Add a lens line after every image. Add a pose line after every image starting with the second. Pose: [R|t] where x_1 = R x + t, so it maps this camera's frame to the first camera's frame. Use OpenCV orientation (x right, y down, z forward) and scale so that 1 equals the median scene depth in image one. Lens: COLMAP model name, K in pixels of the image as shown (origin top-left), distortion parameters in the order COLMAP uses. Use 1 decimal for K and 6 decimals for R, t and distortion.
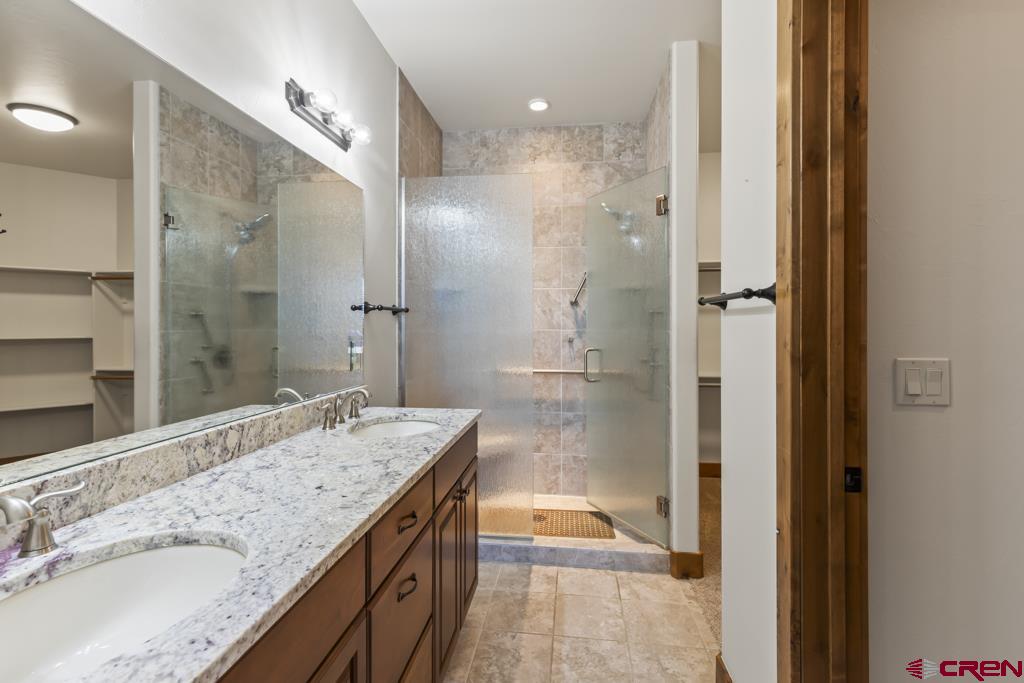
lens RADIAL K [[463.8, 0, 514.3], [0, 463.8, 323.5], [0, 0, 1]] dist [0.002587, 0.000051]
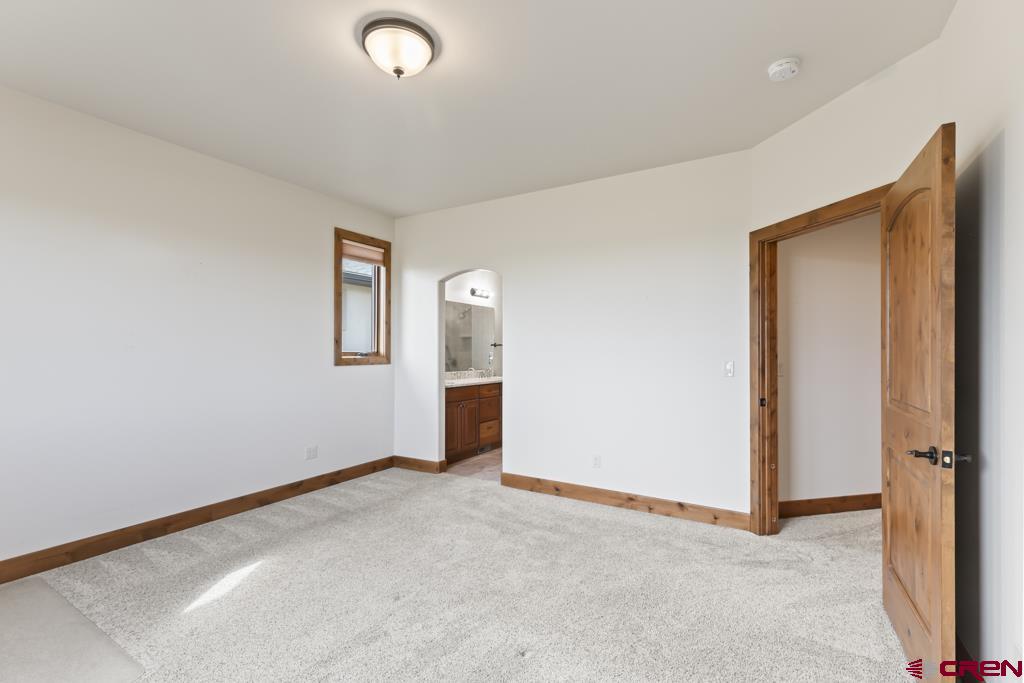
lens RADIAL K [[461.4, 0, 519.7], [0, 461.4, 342.0], [0, 0, 1]] dist [0.000116, -0.000149]
pose [[0.918414, 0.007415, -0.395551, 1.066711], [-0.009996, 0.999940, -0.004464, -0.040852], [0.395495, 0.008054, 0.918433, -1.796907]]
